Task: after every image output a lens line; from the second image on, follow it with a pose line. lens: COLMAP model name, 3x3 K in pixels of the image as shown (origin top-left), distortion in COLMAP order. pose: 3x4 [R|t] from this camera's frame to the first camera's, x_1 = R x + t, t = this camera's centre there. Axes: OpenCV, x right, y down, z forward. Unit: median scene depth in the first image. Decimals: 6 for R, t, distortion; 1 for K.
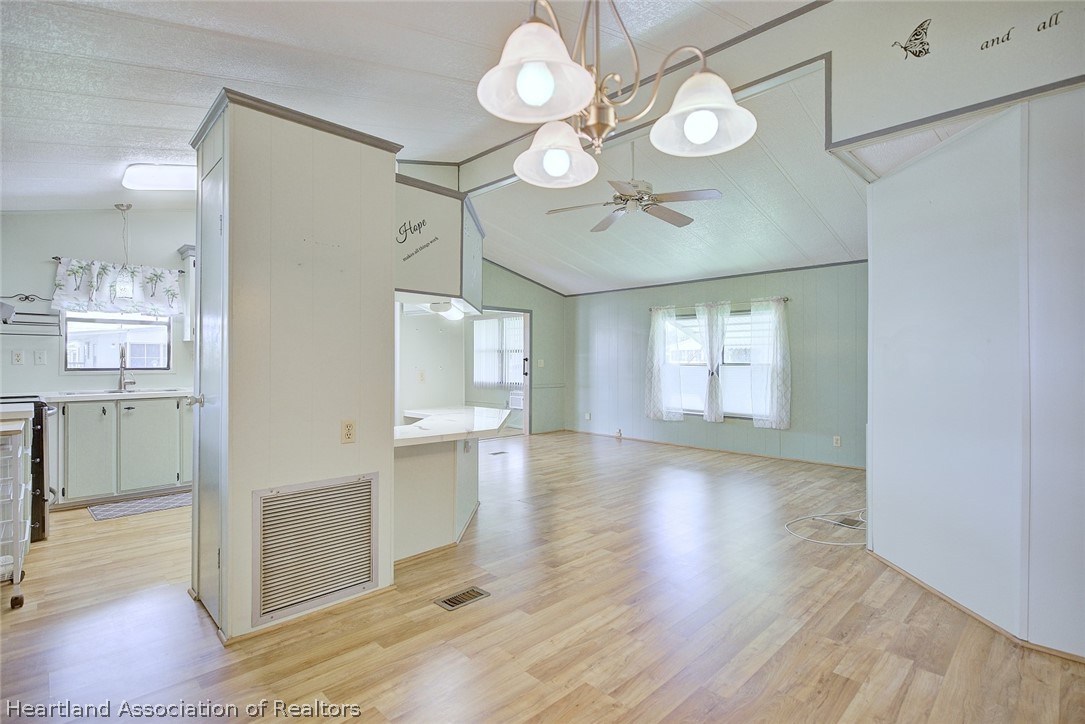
lens RADIAL K [[518.6, 0, 545.8], [0, 518.6, 357.0], [0, 0, 1]] dist [0.000244, 0.000859]
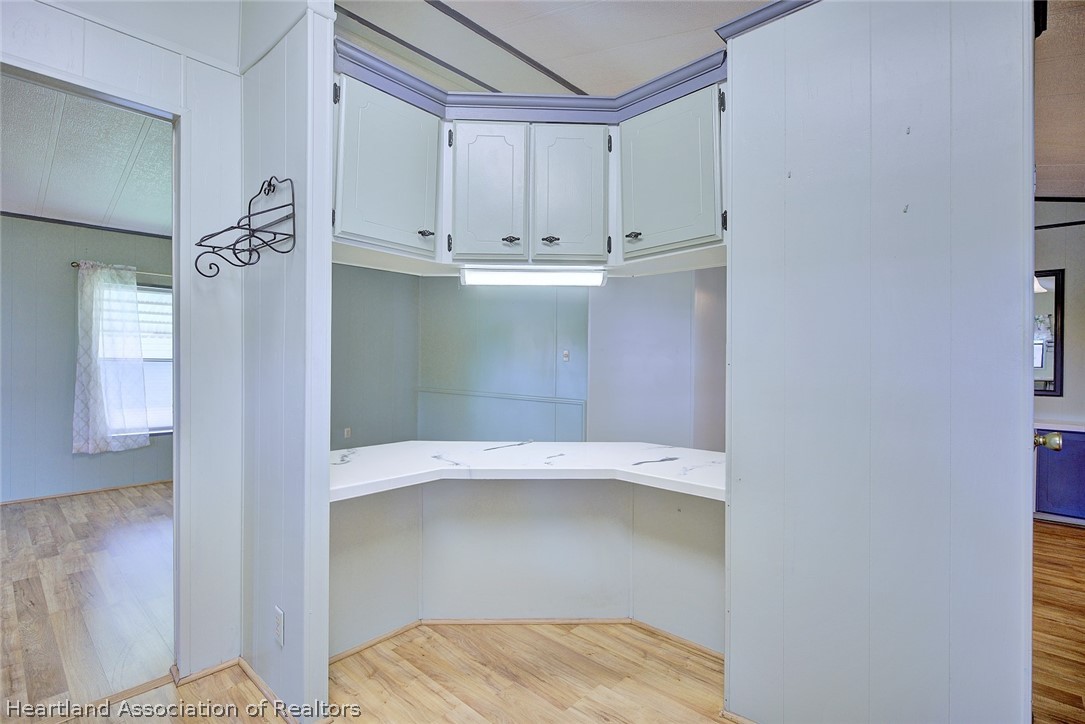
lens RADIAL K [[518.6, 0, 533.5], [0, 518.6, 366.8], [0, 0, 1]] dist [0.000244, 0.000859]
pose [[-0.025616, -0.015856, 0.999546, -0.606133], [-0.016675, 0.999742, 0.015432, 0.006847], [-0.999533, -0.016272, -0.025873, 0.801280]]
